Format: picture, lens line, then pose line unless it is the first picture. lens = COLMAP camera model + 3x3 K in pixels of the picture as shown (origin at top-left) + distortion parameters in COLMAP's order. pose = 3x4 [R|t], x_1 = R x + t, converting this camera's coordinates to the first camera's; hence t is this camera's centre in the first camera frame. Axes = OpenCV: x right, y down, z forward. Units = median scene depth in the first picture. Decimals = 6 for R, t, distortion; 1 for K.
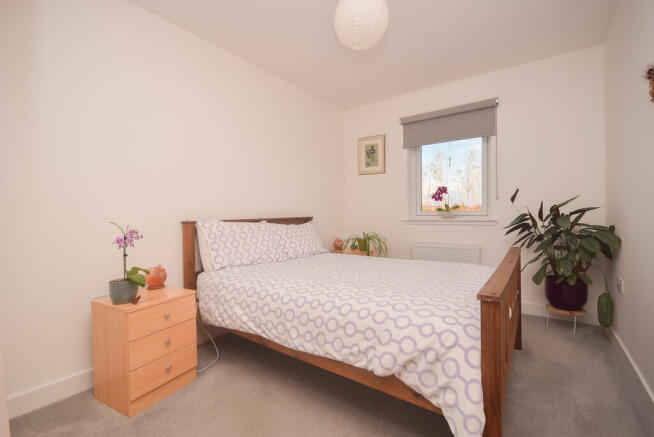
lens RADIAL K [[299.4, 0, 325.5], [0, 299.4, 222.4], [0, 0, 1]] dist [0.009560, -0.001216]
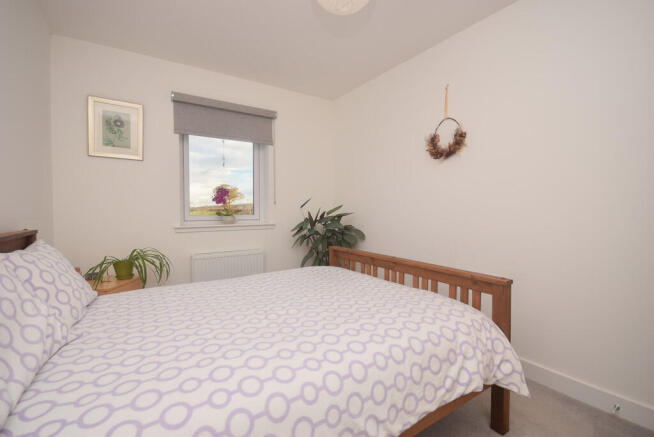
lens RADIAL K [[299.4, 0, 321.8], [0, 299.4, 215.9], [0, 0, 1]] dist [0.009560, -0.001216]
pose [[0.328440, -0.019940, 0.944314, -0.361253], [0.029482, 0.999506, 0.010851, -0.038530], [-0.944065, 0.024276, 0.328866, 0.439989]]
